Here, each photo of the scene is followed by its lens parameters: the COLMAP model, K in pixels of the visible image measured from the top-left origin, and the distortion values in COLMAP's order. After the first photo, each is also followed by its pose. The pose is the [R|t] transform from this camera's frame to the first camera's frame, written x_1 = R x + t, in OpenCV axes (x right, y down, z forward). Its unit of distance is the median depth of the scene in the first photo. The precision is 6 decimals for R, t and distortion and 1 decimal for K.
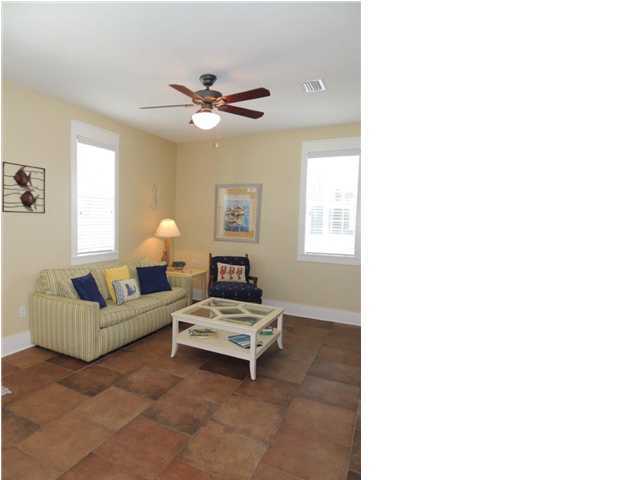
lens RADIAL K [[342.1, 0, 180.1], [0, 342.1, 243.2], [0, 0, 1]] dist [-0.023369, -0.000221]
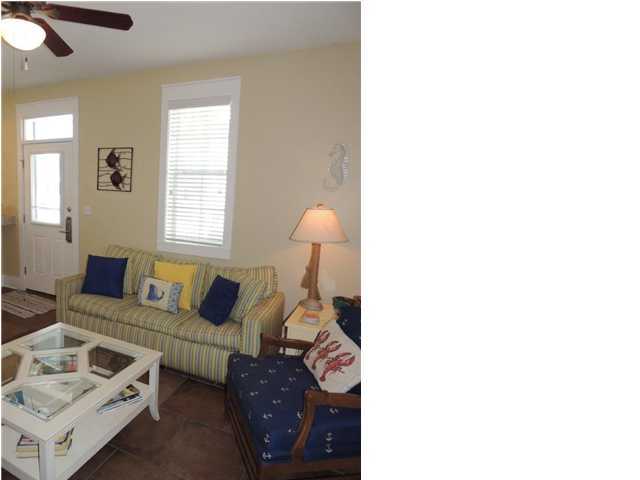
lens RADIAL K [[342.1, 0, 180.1], [0, 342.1, 243.2], [0, 0, 1]] dist [-0.023369, -0.000221]
pose [[0.074118, 0.118492, -0.990185, 0.671769], [-0.121039, 0.986644, 0.109008, -0.069315], [0.989877, 0.111772, 0.087471, 1.124592]]
